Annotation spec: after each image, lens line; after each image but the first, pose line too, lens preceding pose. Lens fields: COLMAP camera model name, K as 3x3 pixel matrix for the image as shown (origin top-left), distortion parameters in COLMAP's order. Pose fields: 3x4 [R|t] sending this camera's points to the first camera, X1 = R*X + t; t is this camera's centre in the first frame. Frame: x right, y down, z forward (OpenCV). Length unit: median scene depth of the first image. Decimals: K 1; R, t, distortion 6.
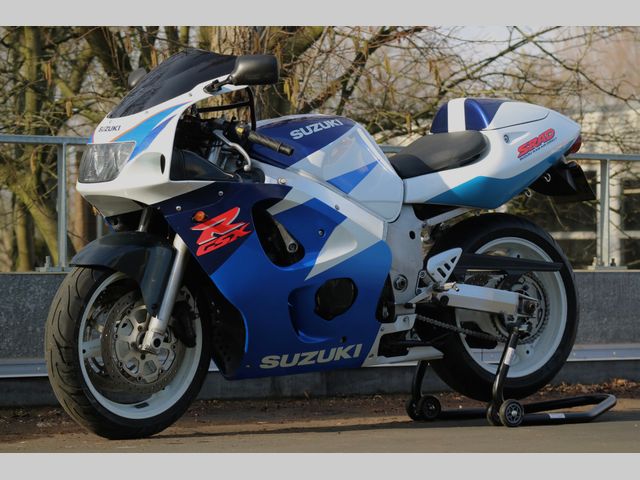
lens RADIAL K [[2562.7, 0, 320.0], [0, 2562.7, 240.0], [0, 0, 1]] dist [0.050004, 0.665654]
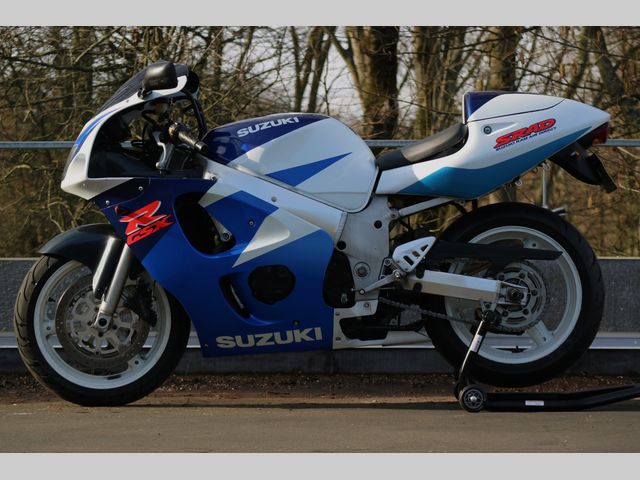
lens RADIAL K [[2002.4, 0, 320.0], [0, 2002.4, 240.0], [0, 0, 1]] dist [-0.038756, 0.205033]
pose [[0.819076, -0.001907, -0.573681, 0.485226], [0.005030, 0.999980, 0.003857, 0.001065], [0.573662, -0.006045, 0.819070, 0.314177]]
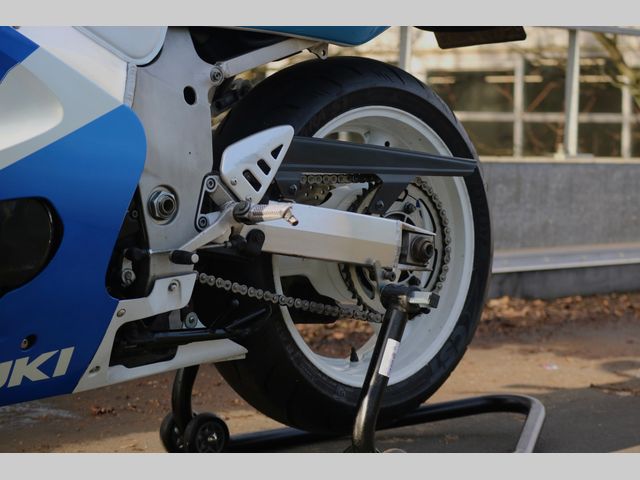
lens RADIAL K [[1600.6, 0, 320.0], [0, 1600.6, 240.0], [0, 0, 1]] dist [-0.204362, -0.405947]
pose [[0.986367, 0.005938, 0.164451, 0.012970], [-0.018495, 0.997017, 0.074930, 0.001919], [-0.163515, -0.076950, 0.983535, 0.721057]]
